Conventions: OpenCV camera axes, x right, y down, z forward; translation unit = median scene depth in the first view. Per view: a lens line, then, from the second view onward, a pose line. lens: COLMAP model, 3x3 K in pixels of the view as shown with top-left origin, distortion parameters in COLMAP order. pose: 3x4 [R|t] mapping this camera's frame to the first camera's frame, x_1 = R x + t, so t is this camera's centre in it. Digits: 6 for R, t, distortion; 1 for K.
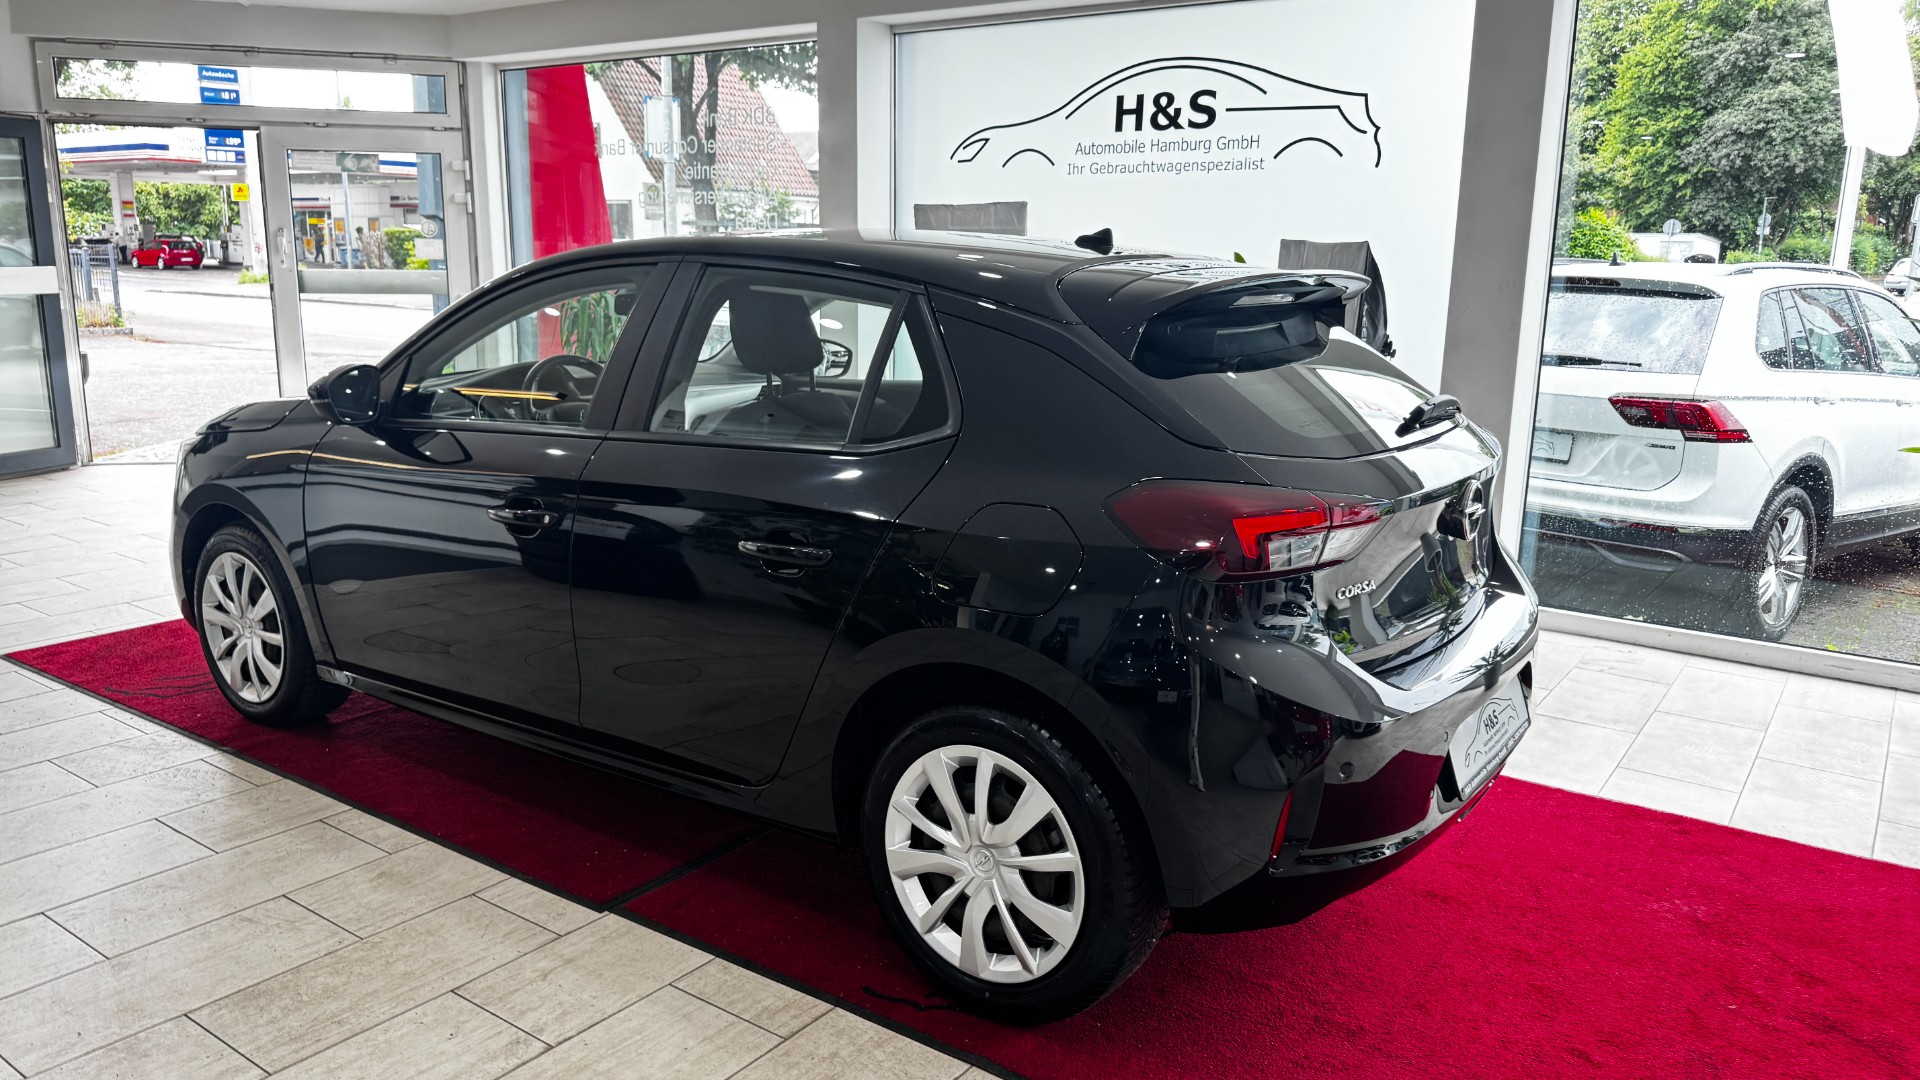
lens RADIAL K [[1376.1, 0, 966.9], [0, 1376.1, 537.7], [0, 0, 1]] dist [0.128059, -0.215501]
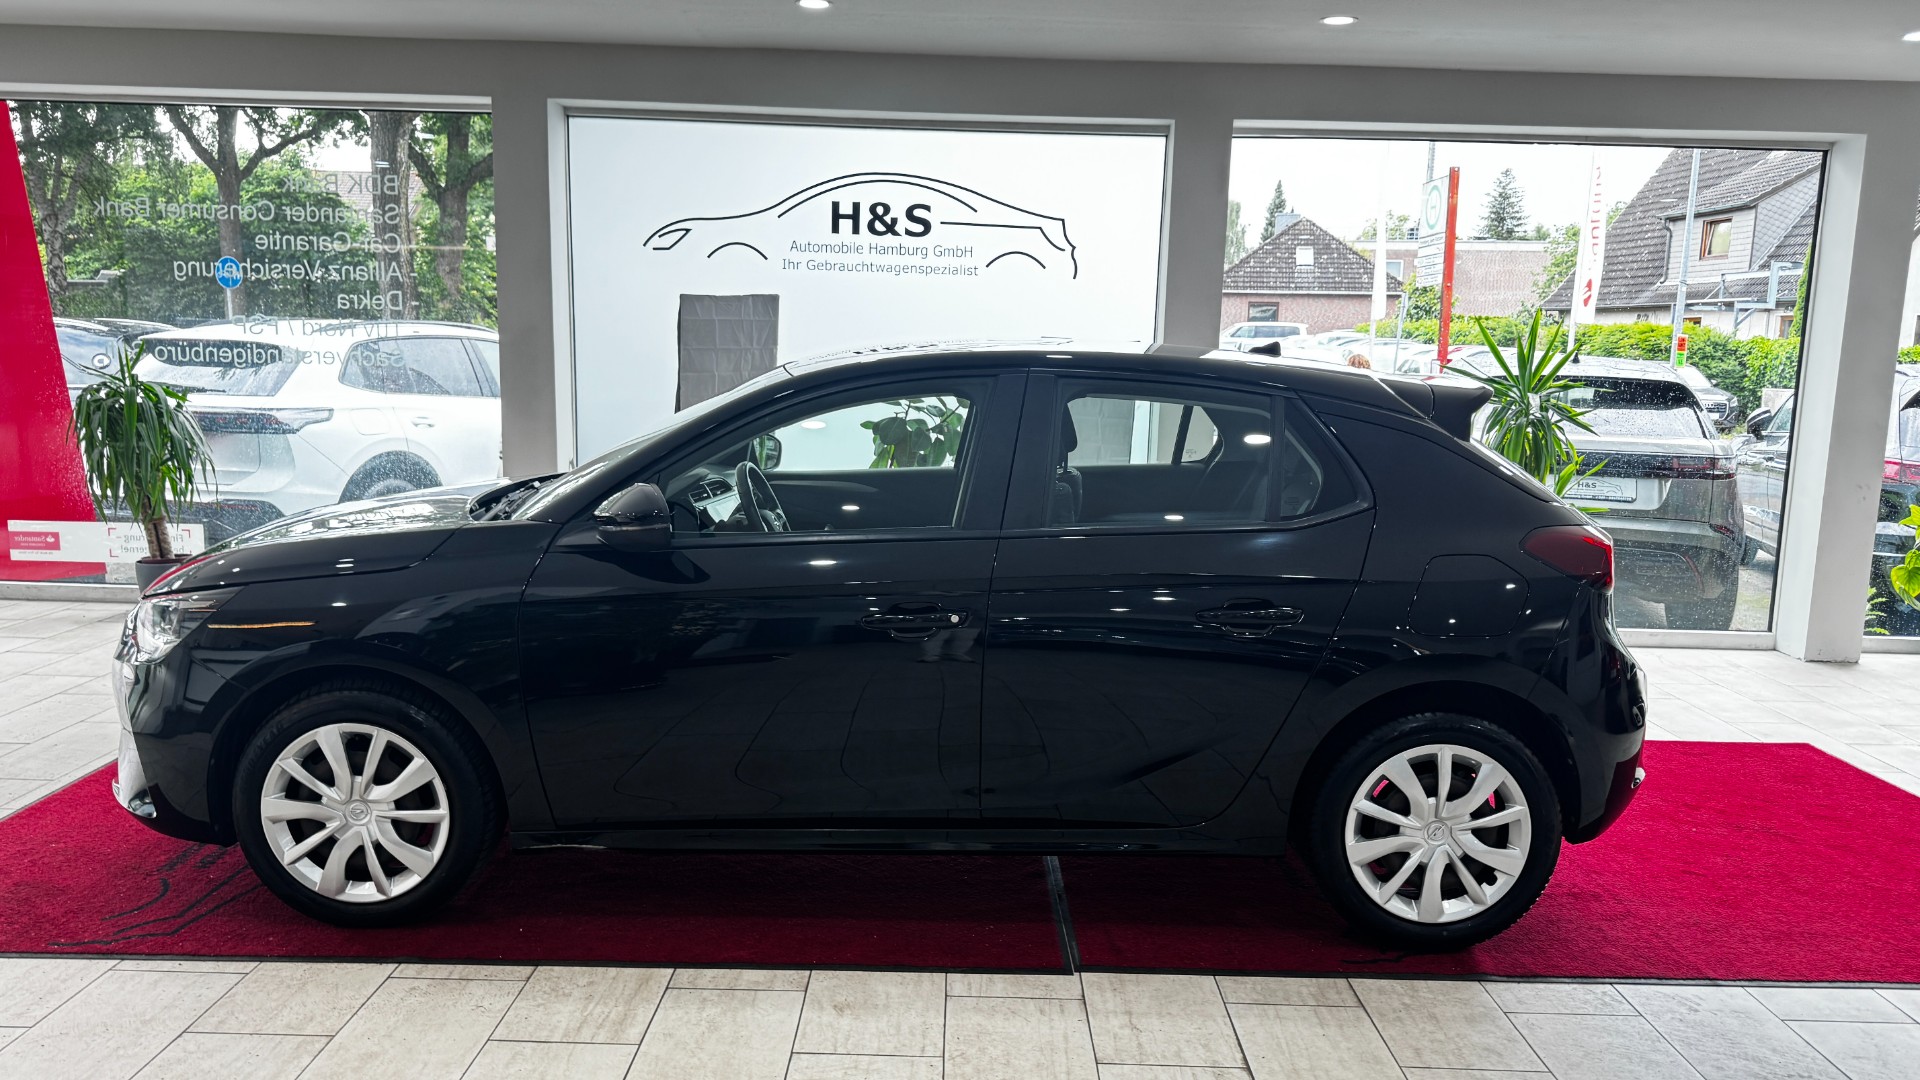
lens RADIAL K [[1376.1, 0, 966.9], [0, 1376.1, 537.7], [0, 0, 1]] dist [0.128059, -0.215501]
pose [[0.794680, -0.081650, 0.601512, -0.497126], [0.108601, 0.994049, -0.008543, -0.034792], [-0.597234, 0.072114, 0.798818, 0.088231]]
